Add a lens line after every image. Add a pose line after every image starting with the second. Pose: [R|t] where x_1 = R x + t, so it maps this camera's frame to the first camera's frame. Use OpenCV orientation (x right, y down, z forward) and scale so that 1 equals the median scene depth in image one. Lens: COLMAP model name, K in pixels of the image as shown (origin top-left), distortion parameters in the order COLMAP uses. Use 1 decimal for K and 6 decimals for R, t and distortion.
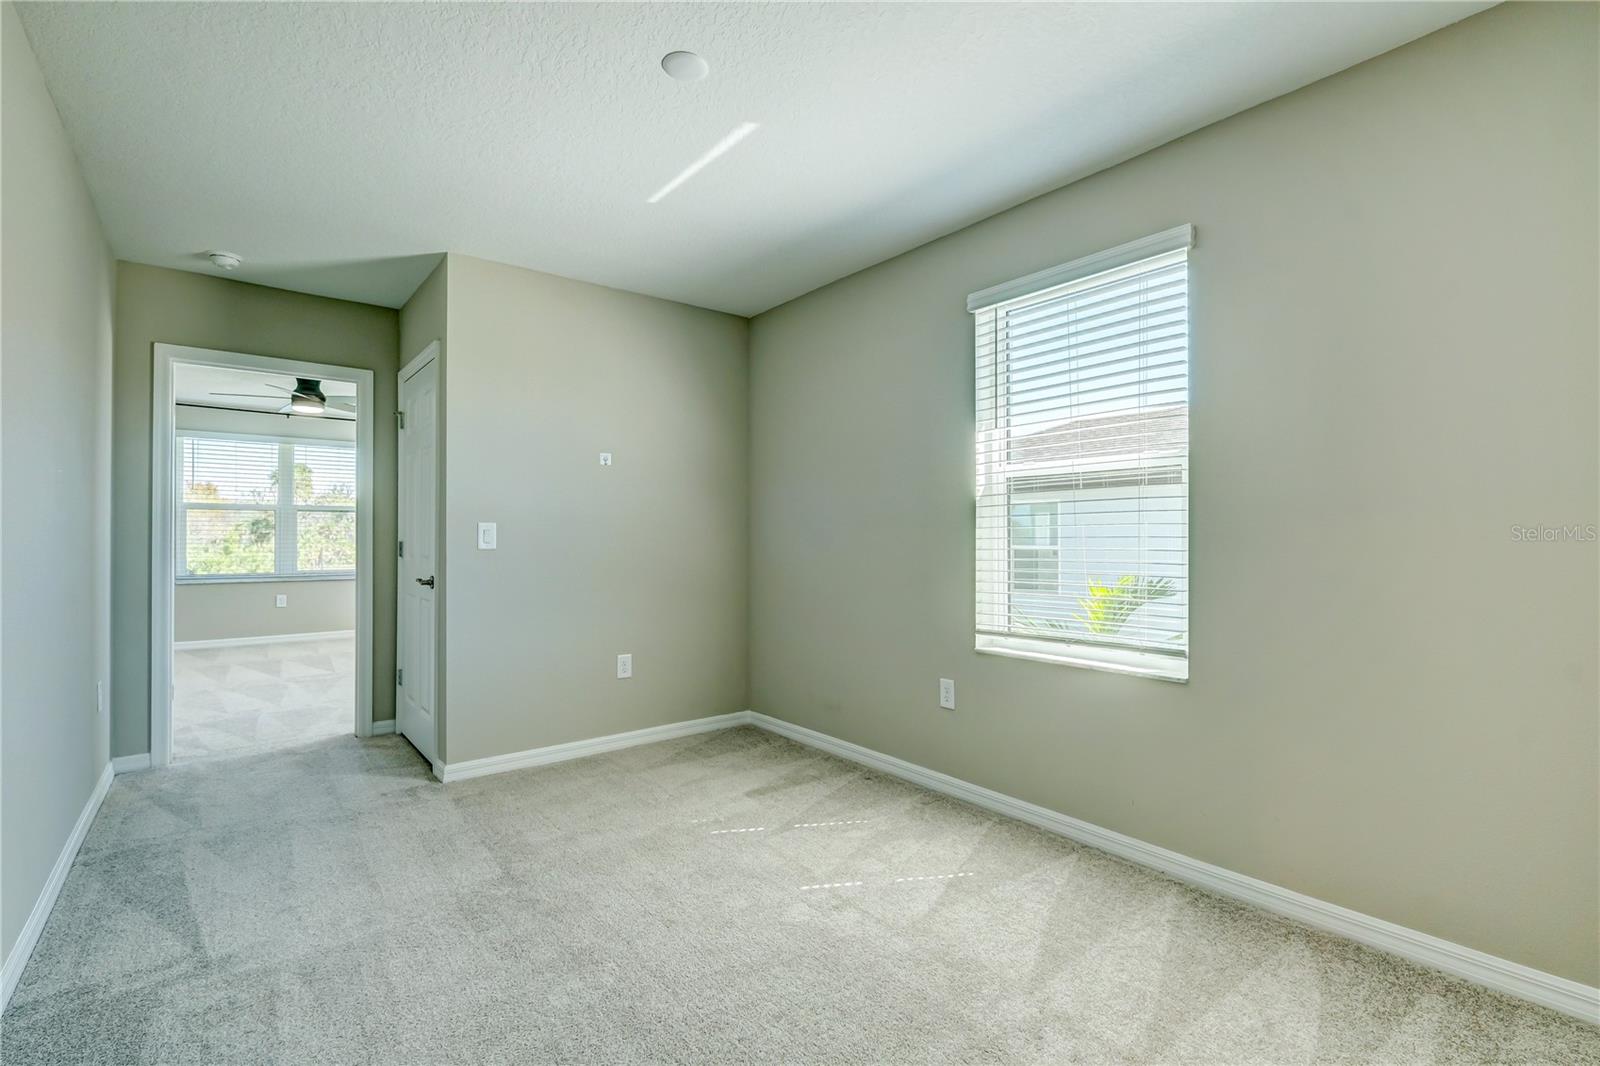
lens RADIAL K [[687.7, 0, 810.2], [0, 687.7, 546.3], [0, 0, 1]] dist [0.003911, 0.000249]
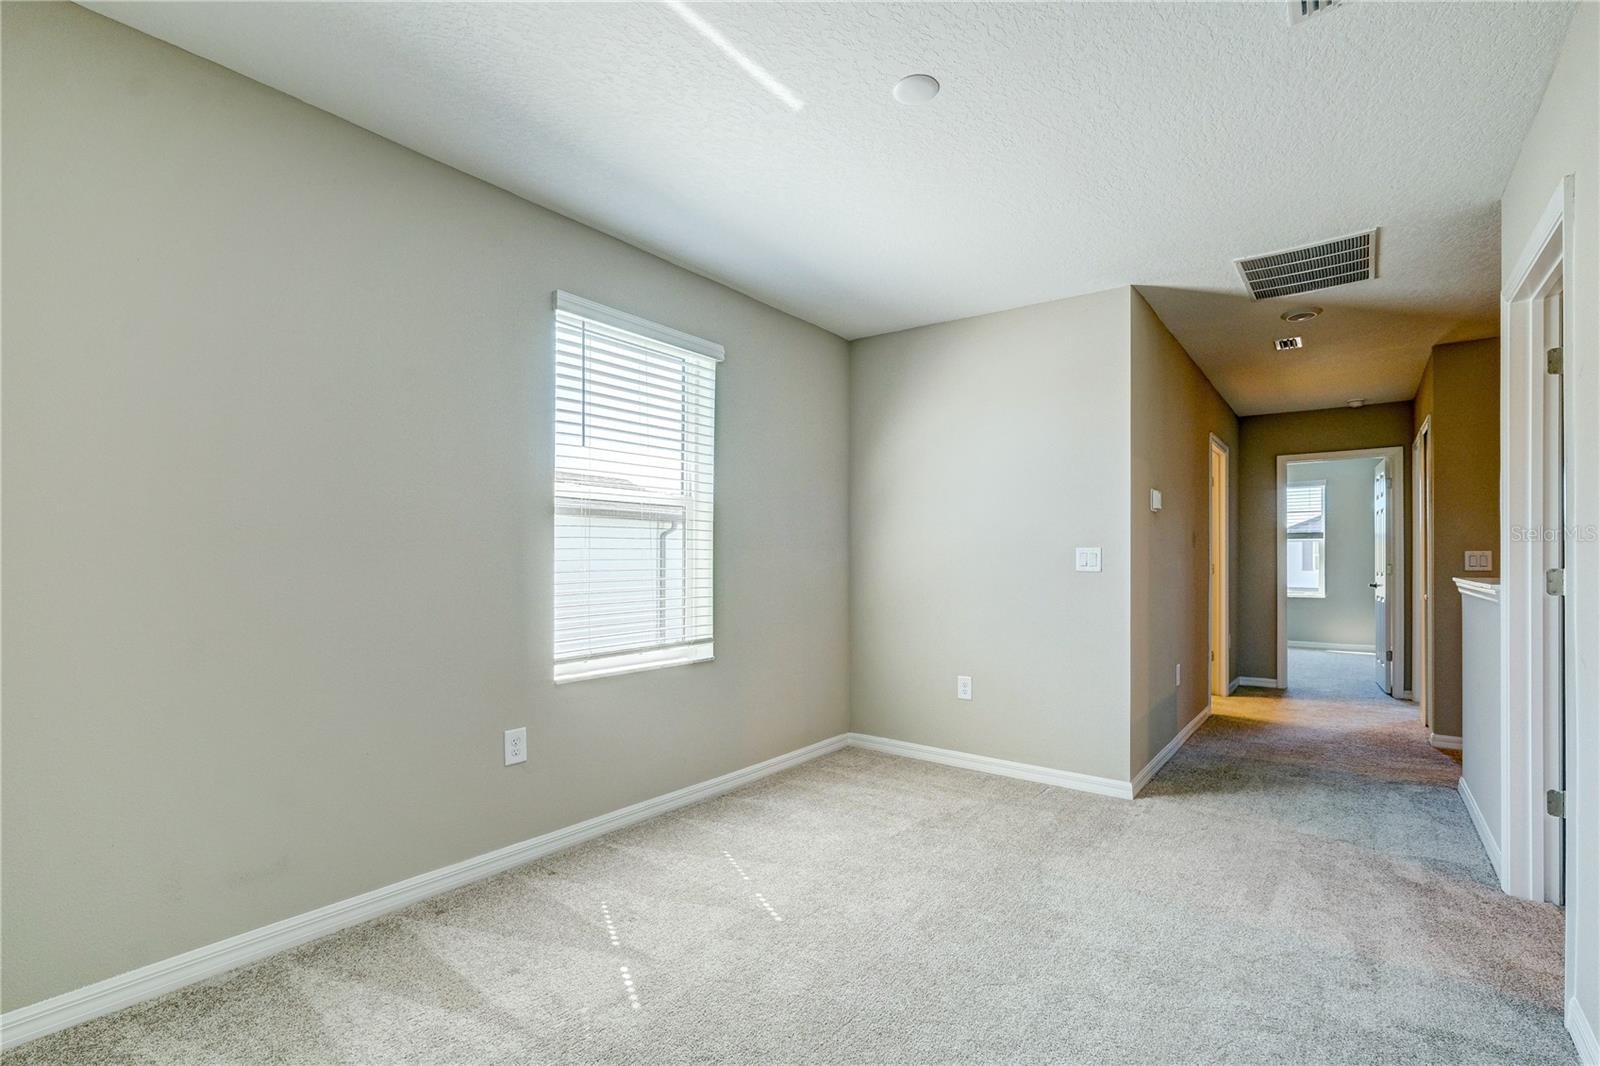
lens RADIAL K [[690.8, 0, 796.1], [0, 690.8, 568.5], [0, 0, 1]] dist [-0.001460, -0.000019]
pose [[-0.173390, -0.014802, 0.984742, -0.736243], [0.012737, 0.999770, 0.017271, -0.012635], [-0.984771, 0.015538, -0.173162, 0.868318]]
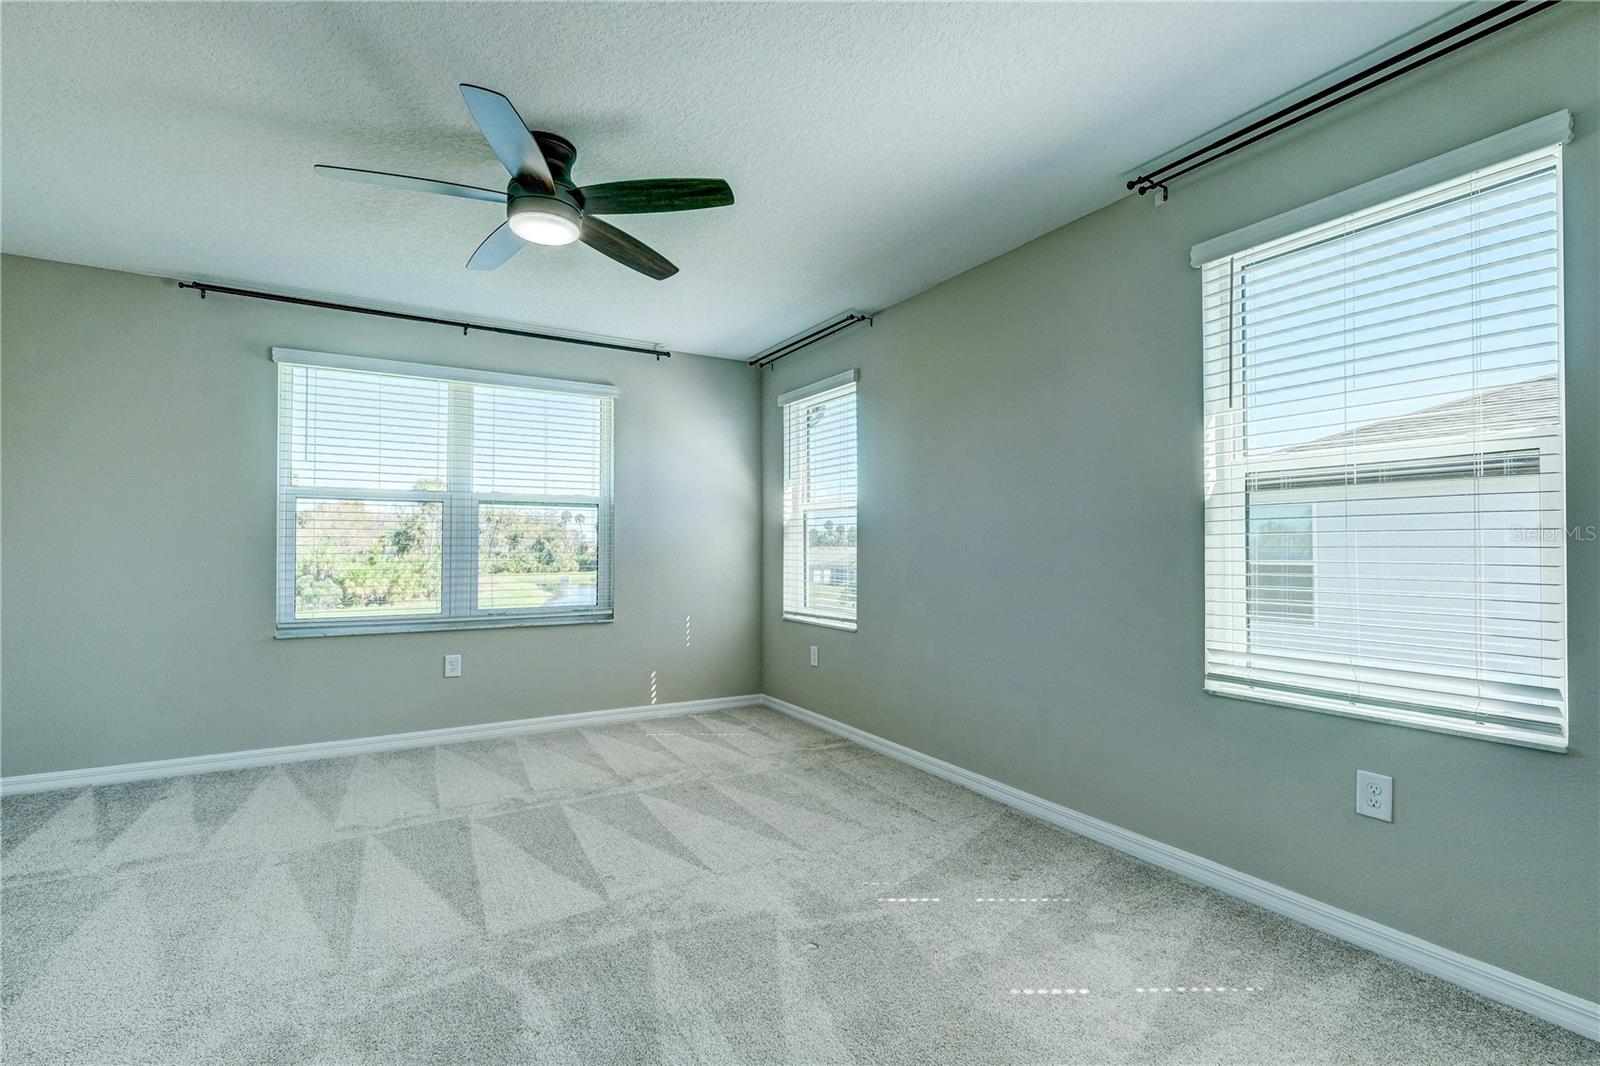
lens RADIAL K [[714.9, 0, 800.0], [0, 714.9, 533.0], [0, 0, 1]] dist [0.003041, 0.000595]
pose [[0.986694, -0.005787, -0.162485, -0.088667], [0.000525, 0.999475, -0.032407, -0.002312], [0.162587, 0.031890, 0.986179, 0.105345]]
